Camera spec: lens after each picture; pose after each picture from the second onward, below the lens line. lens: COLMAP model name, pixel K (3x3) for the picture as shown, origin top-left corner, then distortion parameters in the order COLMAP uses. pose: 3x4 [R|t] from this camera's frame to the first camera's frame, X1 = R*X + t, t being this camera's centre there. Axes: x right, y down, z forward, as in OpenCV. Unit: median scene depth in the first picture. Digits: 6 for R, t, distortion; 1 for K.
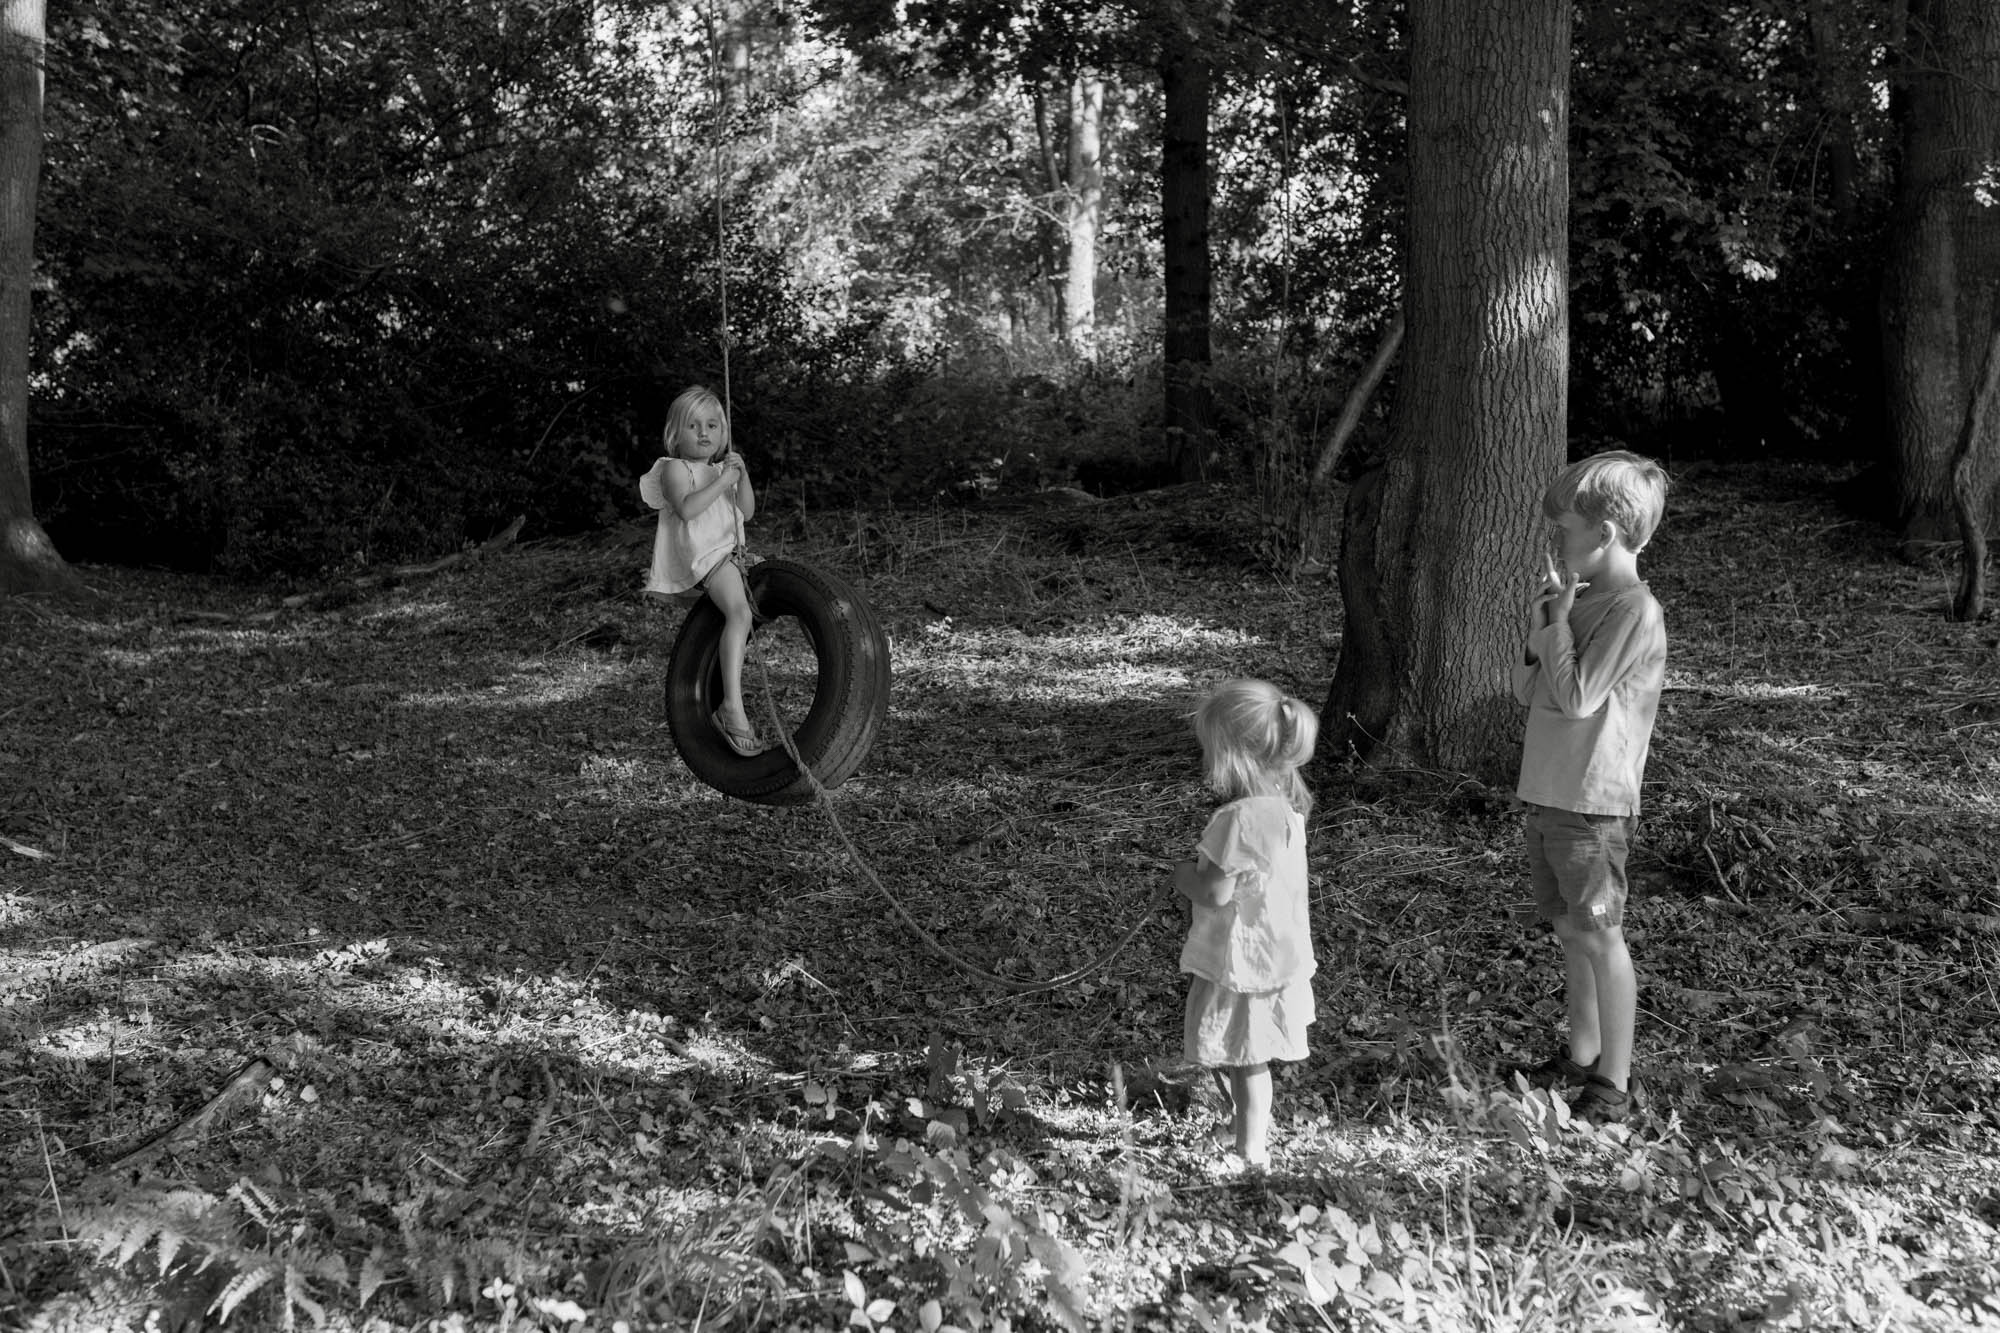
lens RADIAL K [[1923.8, 0, 1006.5], [0, 1923.8, 666.9], [0, 0, 1]] dist [0.001042, 0.008731]
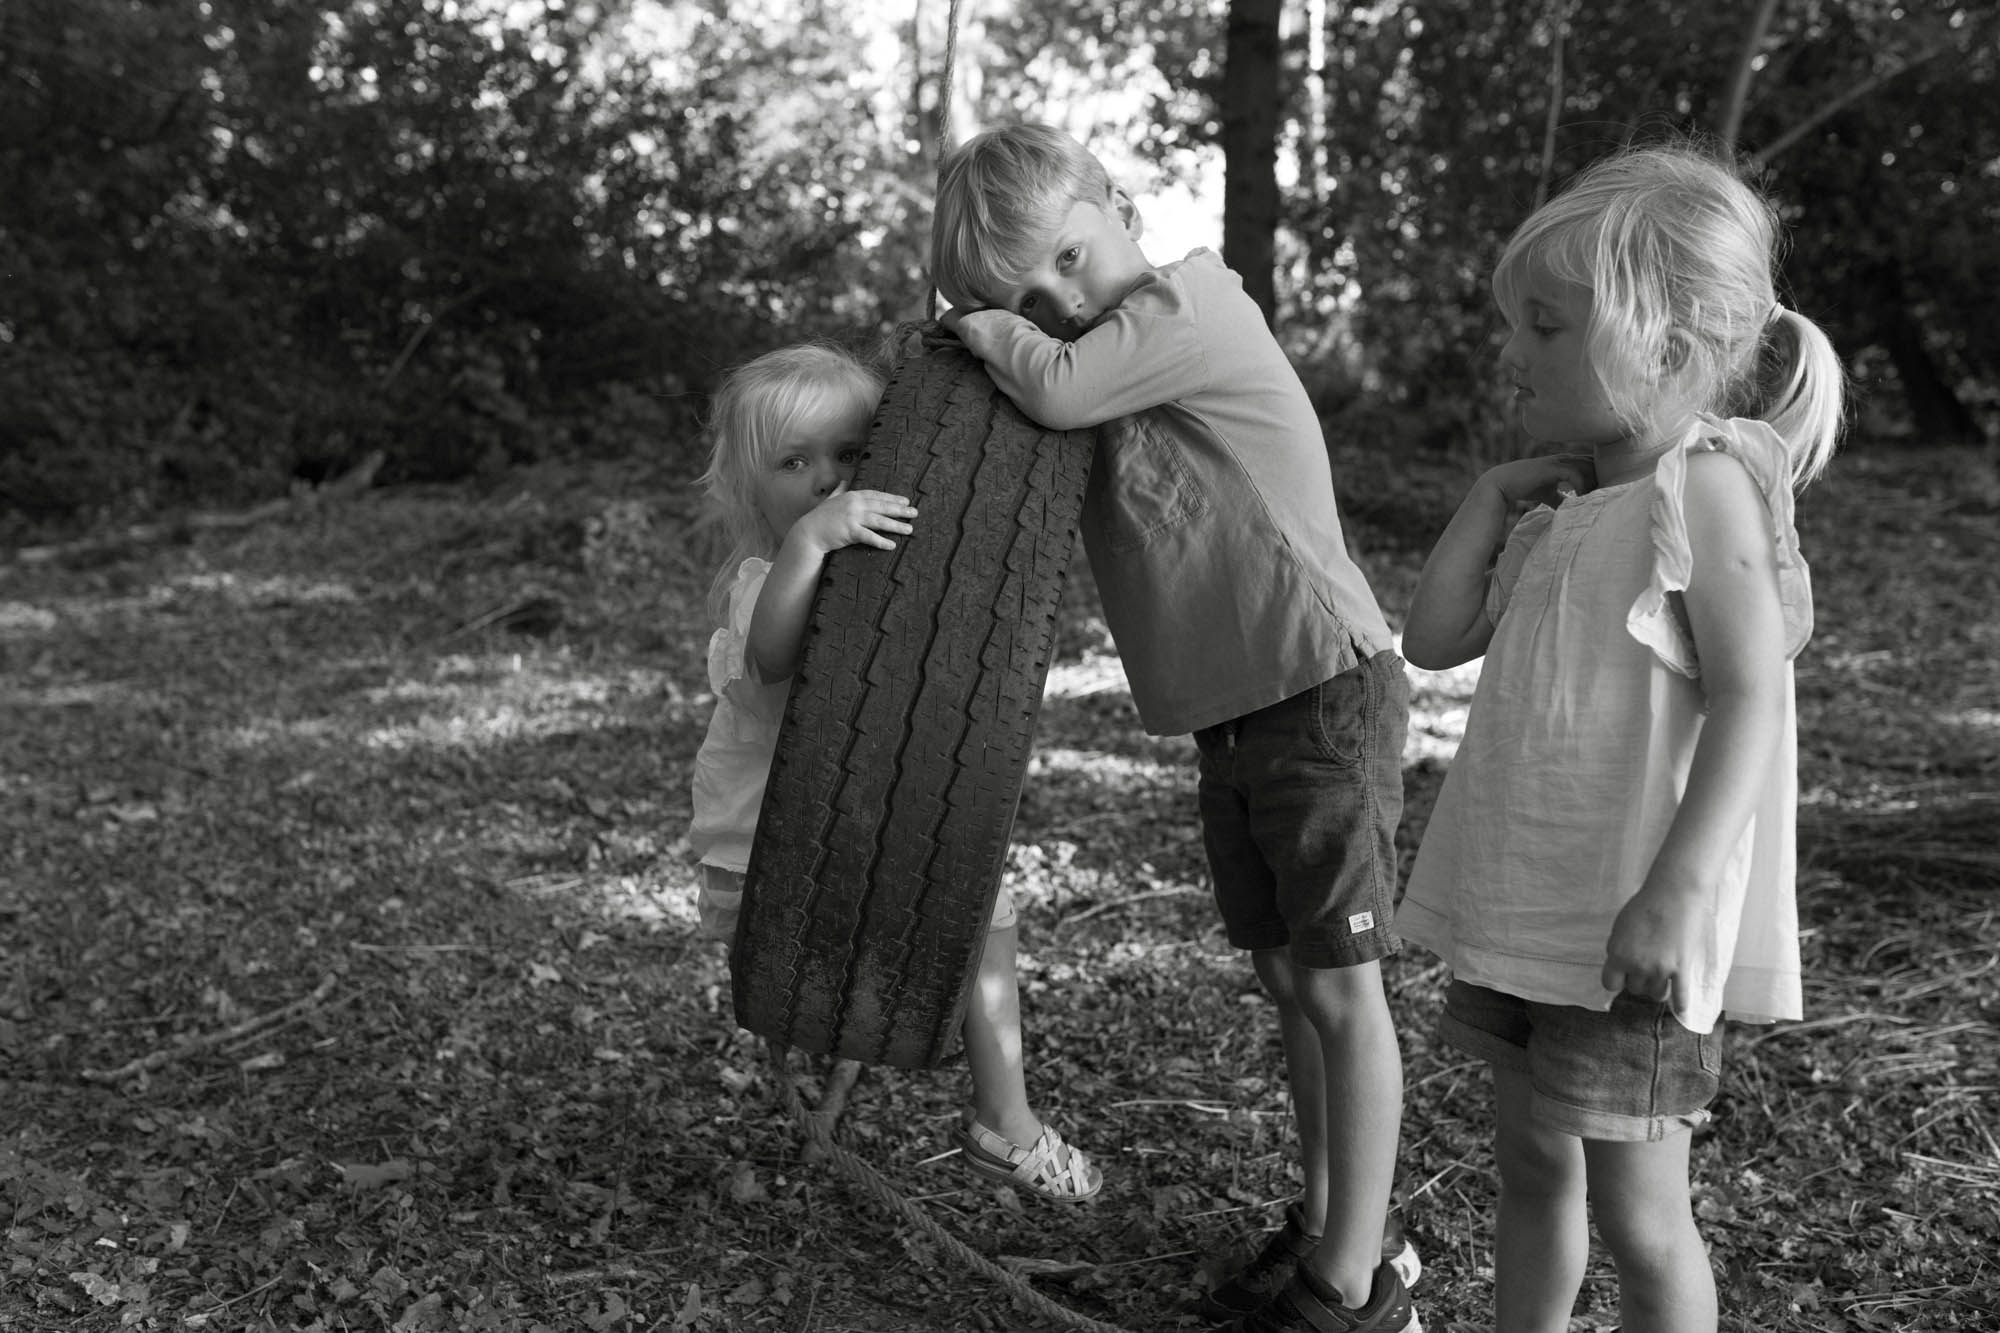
lens RADIAL K [[1879.3, 0, 997.4], [0, 1879.3, 671.7], [0, 0, 1]] dist [-0.000912, 0.001191]
pose [[0.993525, 0.033105, 0.108680, -0.125073], [-0.031996, 0.999417, -0.011936, 0.004699], [-0.109012, 0.008381, 0.994005, 0.366324]]
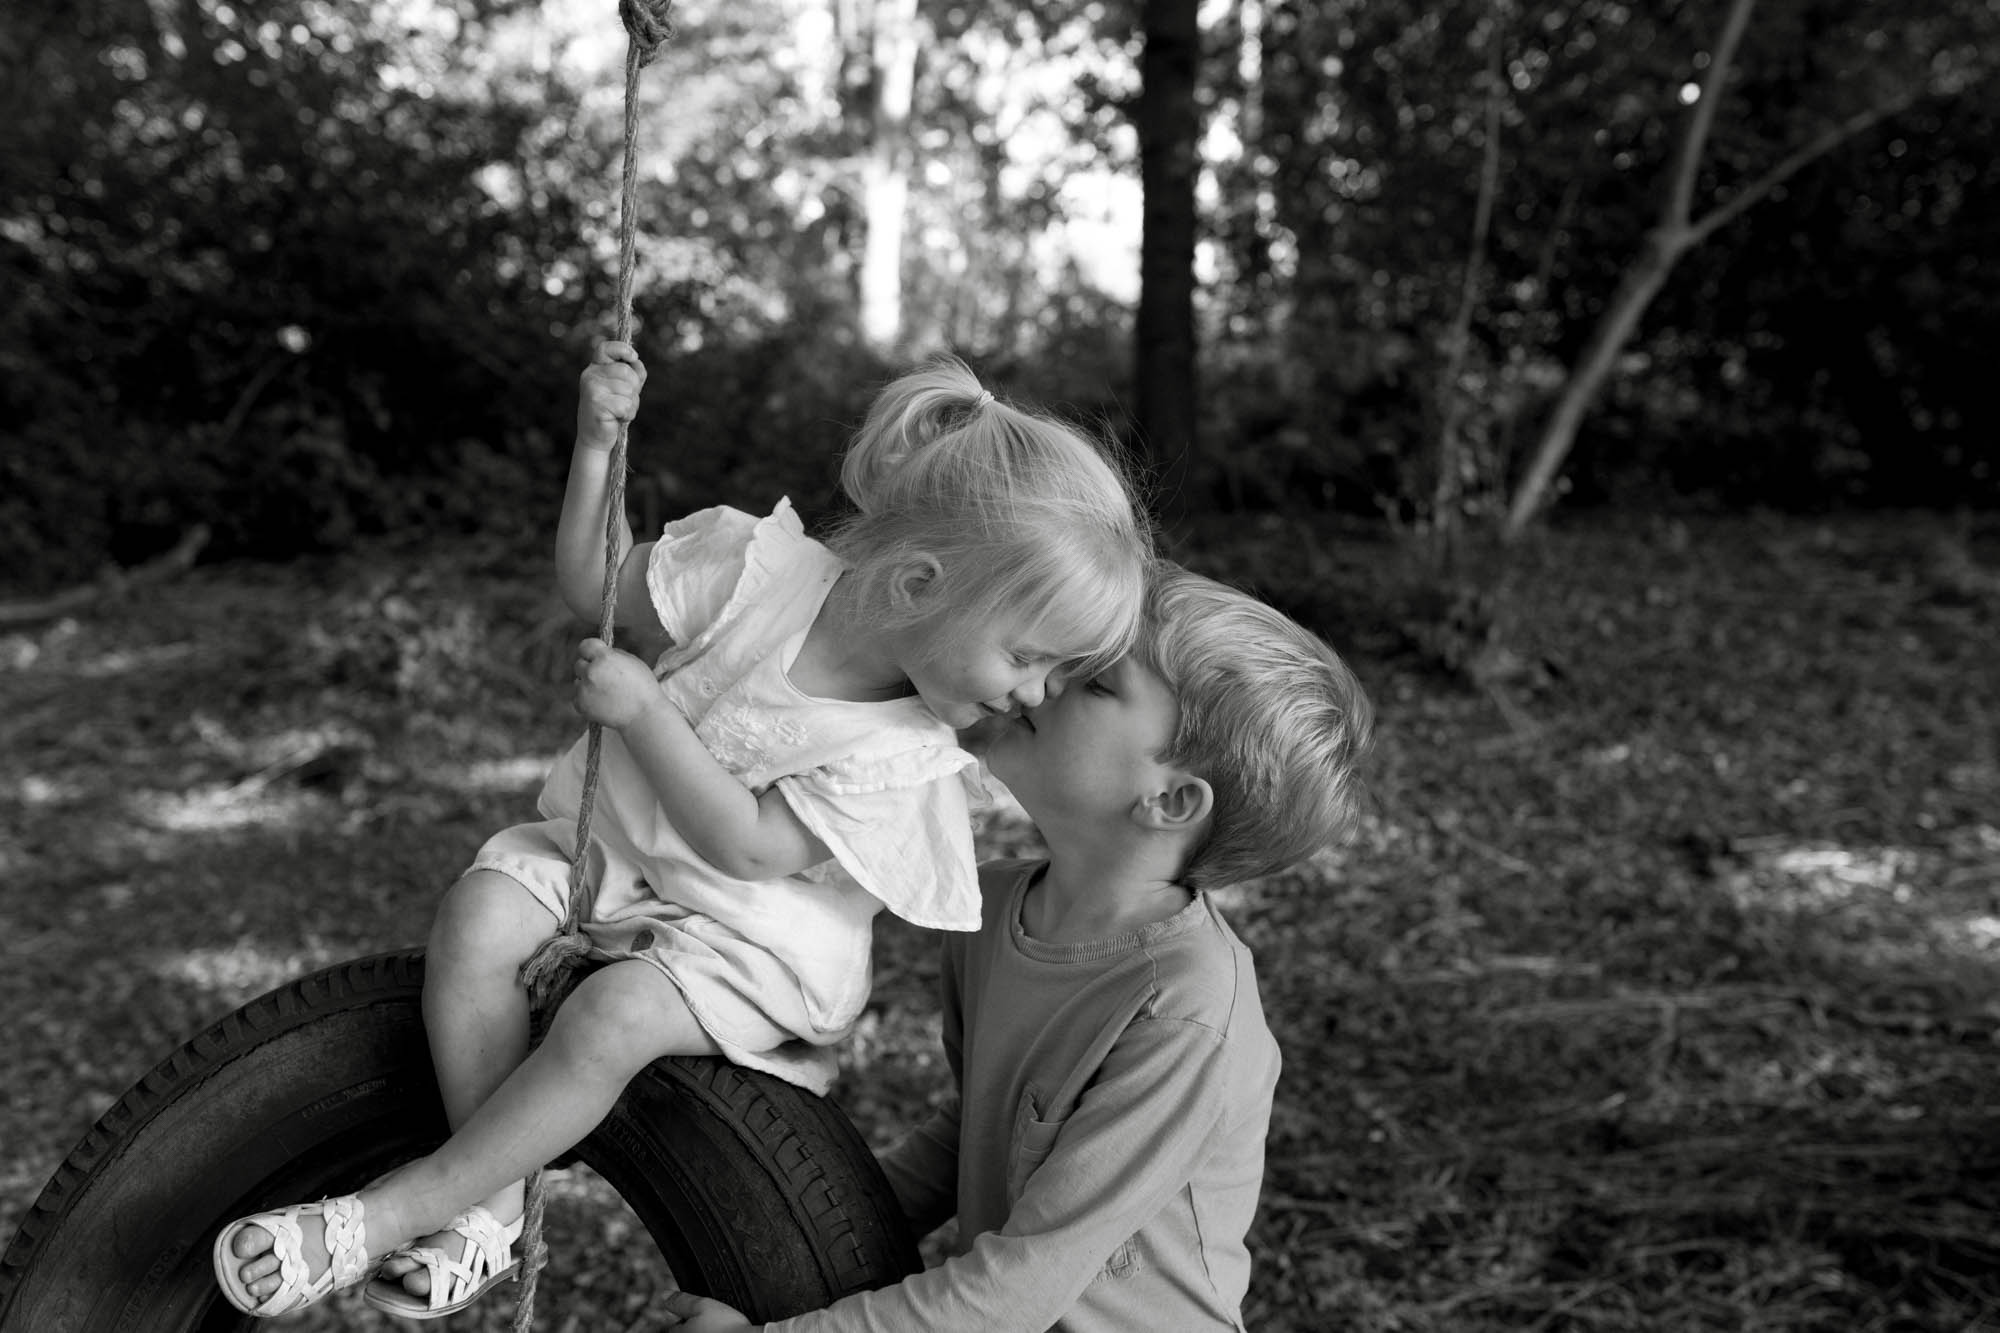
lens RADIAL K [[1879.3, 0, 997.4], [0, 1879.3, 671.7], [0, 0, 1]] dist [-0.000912, 0.001191]
pose [[0.990375, 0.023010, 0.136486, -0.093456], [-0.024050, 0.999693, 0.005976, -0.052943], [-0.136307, -0.009201, 0.990624, 0.439472]]
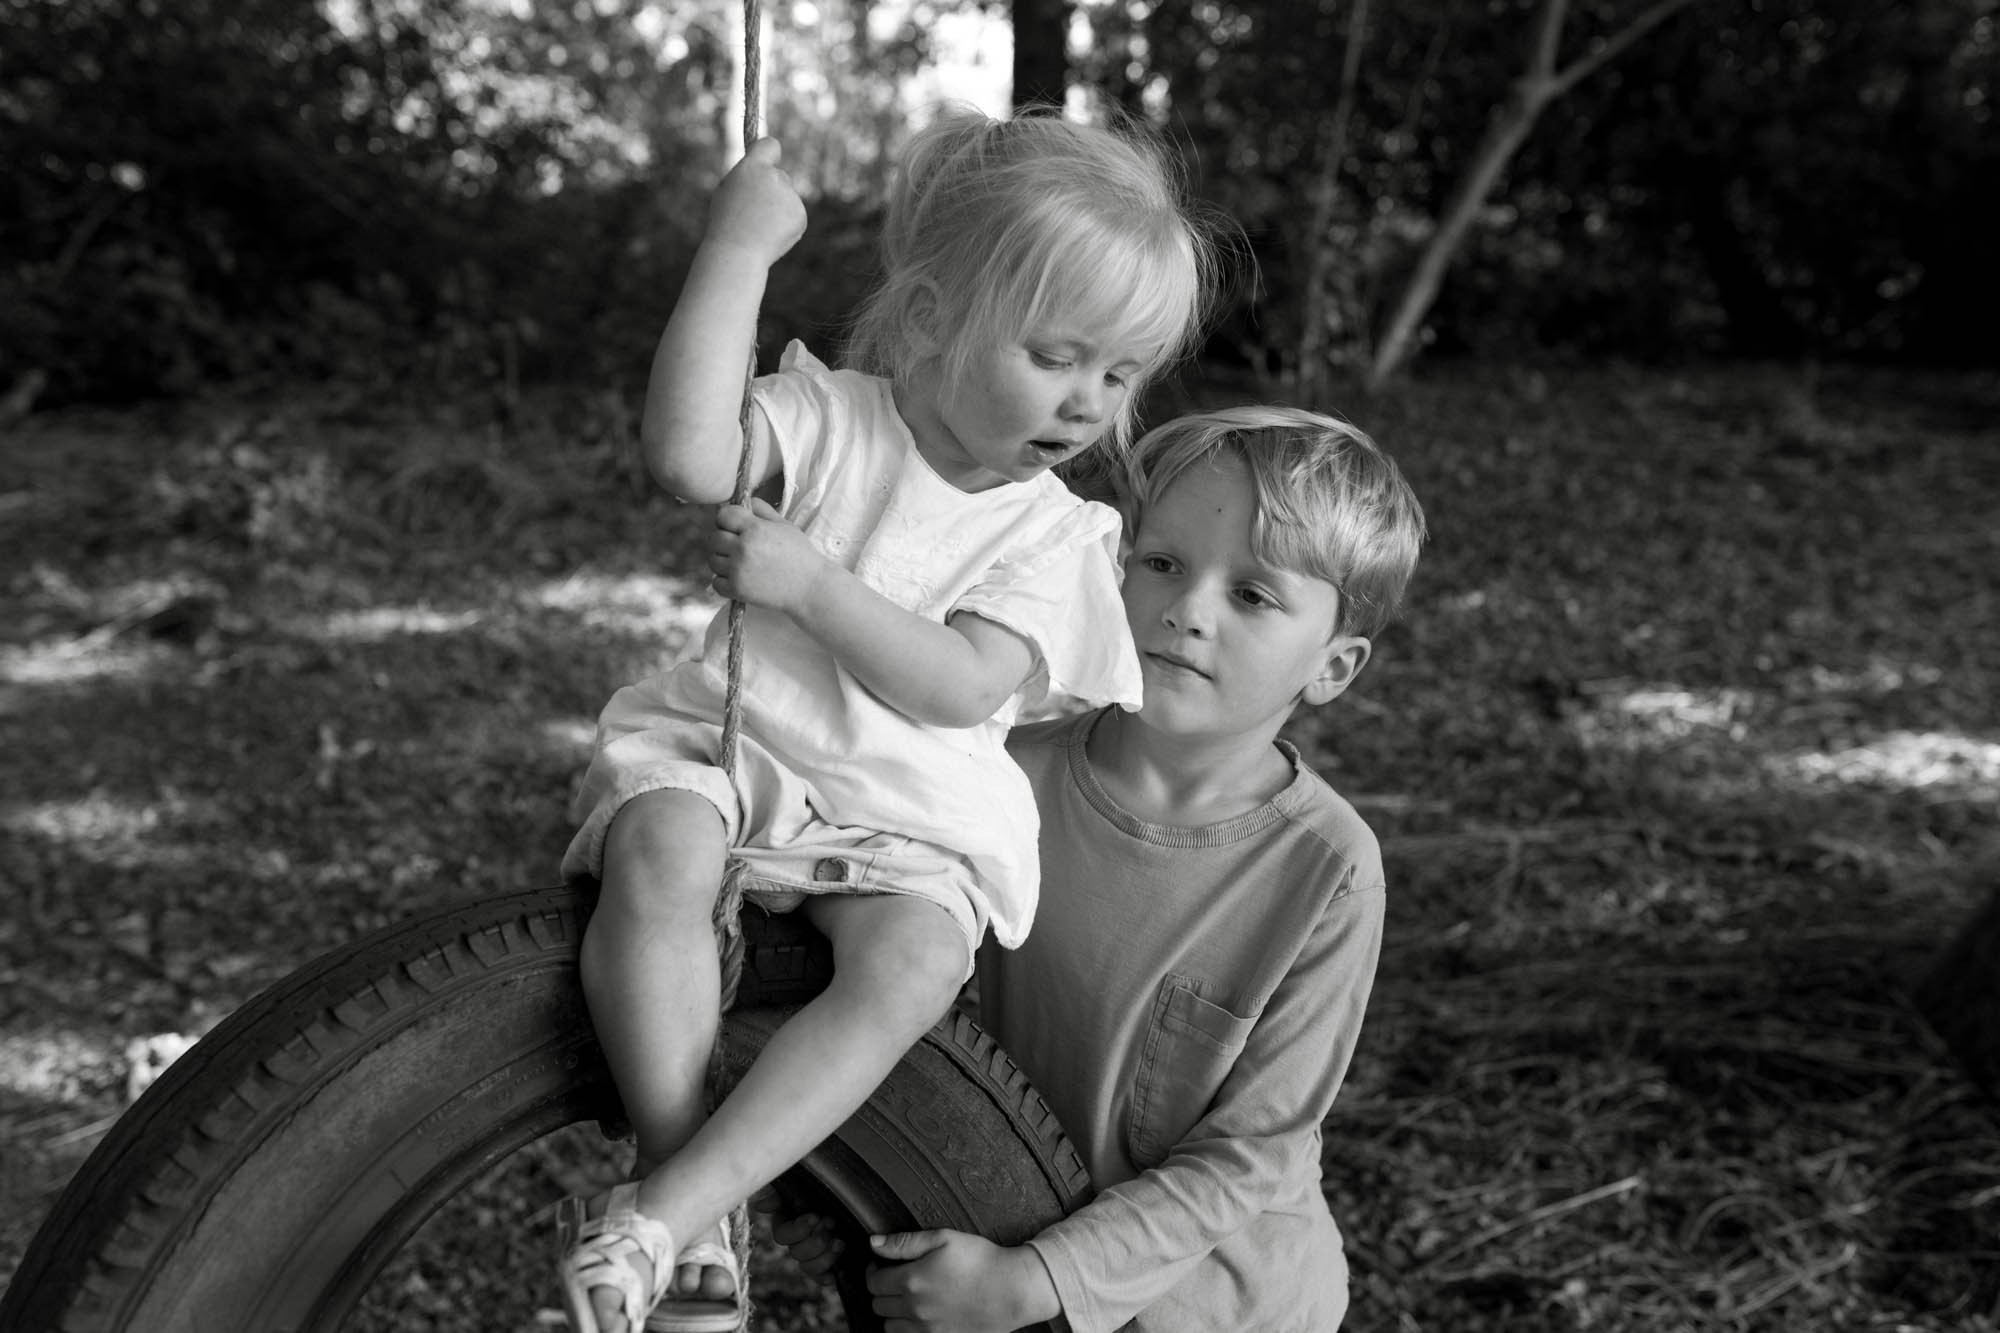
lens RADIAL K [[1879.3, 0, 997.4], [0, 1879.3, 671.7], [0, 0, 1]] dist [-0.000912, 0.001191]
pose [[0.978940, 0.006561, 0.204041, -0.092237], [-0.023553, 0.996439, 0.080960, -0.050829], [-0.202783, -0.084060, 0.975609, 0.437461]]
